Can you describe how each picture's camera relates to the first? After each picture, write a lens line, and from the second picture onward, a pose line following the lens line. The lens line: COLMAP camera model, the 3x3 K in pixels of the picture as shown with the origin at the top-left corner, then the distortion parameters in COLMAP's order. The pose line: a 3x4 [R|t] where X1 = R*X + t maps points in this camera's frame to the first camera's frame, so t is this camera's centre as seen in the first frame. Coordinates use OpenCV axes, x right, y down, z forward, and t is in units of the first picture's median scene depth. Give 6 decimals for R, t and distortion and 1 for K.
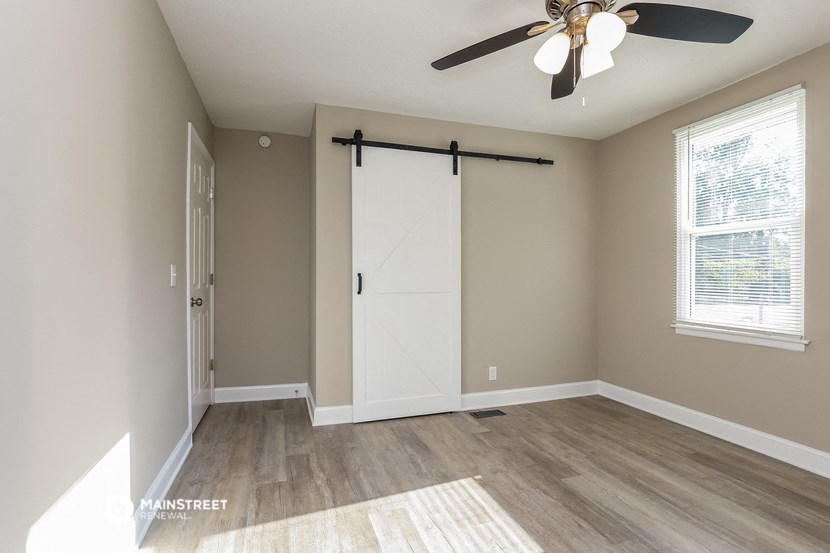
lens RADIAL K [[394.7, 0, 404.2], [0, 394.7, 276.2], [0, 0, 1]] dist [-0.013303, -0.000188]
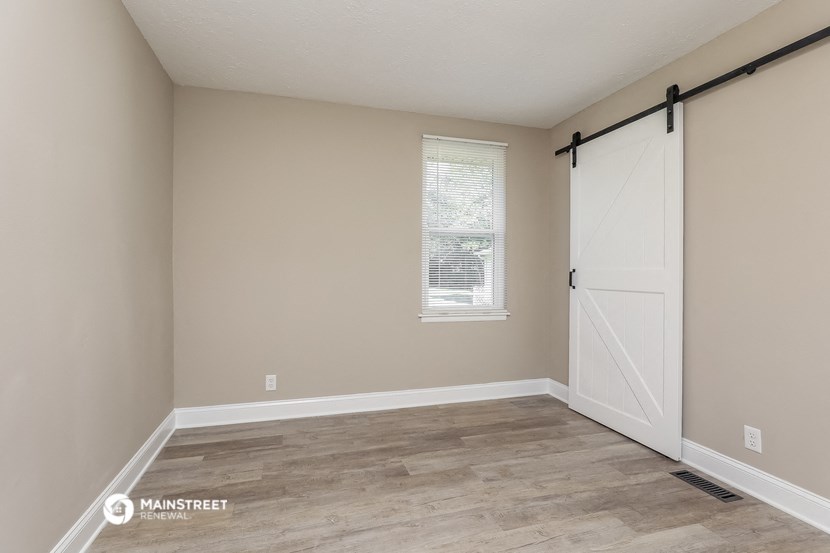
lens RADIAL K [[372.5, 0, 415.0], [0, 372.5, 276.5], [0, 0, 1]] dist [-0.000687, 0.000003]
pose [[-0.030859, 0.019069, -0.999342, 0.858723], [-0.009718, 0.999765, 0.019378, 0.002096], [0.999477, 0.010310, -0.030666, 0.562007]]
